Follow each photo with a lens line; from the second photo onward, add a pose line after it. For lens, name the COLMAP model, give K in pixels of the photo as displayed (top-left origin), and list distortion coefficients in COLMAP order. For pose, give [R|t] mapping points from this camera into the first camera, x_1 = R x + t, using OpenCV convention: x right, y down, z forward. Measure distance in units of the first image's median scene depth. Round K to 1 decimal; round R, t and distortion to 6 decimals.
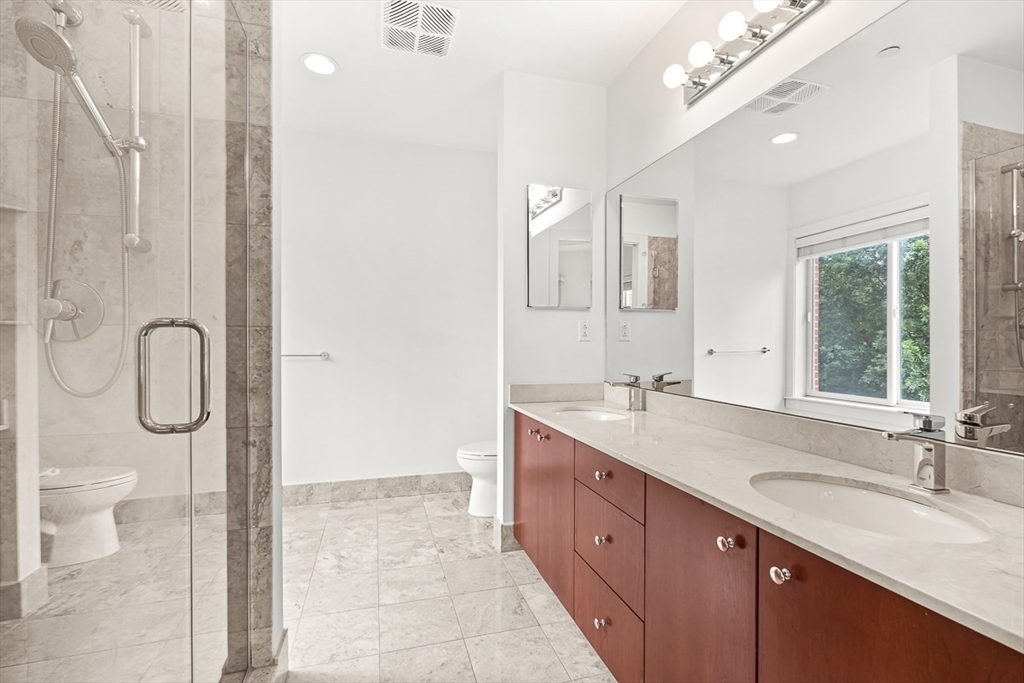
lens RADIAL K [[455.9, 0, 515.7], [0, 455.9, 340.4], [0, 0, 1]] dist [-0.002166, 0.000239]
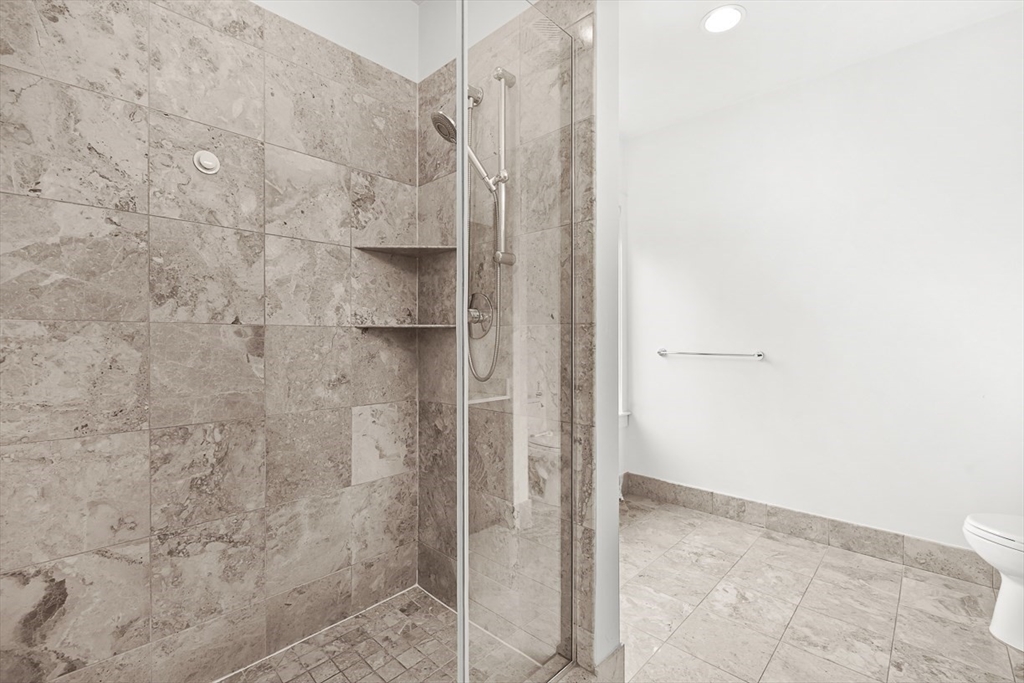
lens RADIAL K [[455.9, 0, 512.3], [0, 455.9, 341.1], [0, 0, 1]] dist [-0.002166, 0.000239]
pose [[0.493126, 0.005192, -0.869942, 0.139544], [0.000632, 0.999980, 0.006327, 0.000561], [0.869958, -0.003670, 0.493113, 0.238921]]
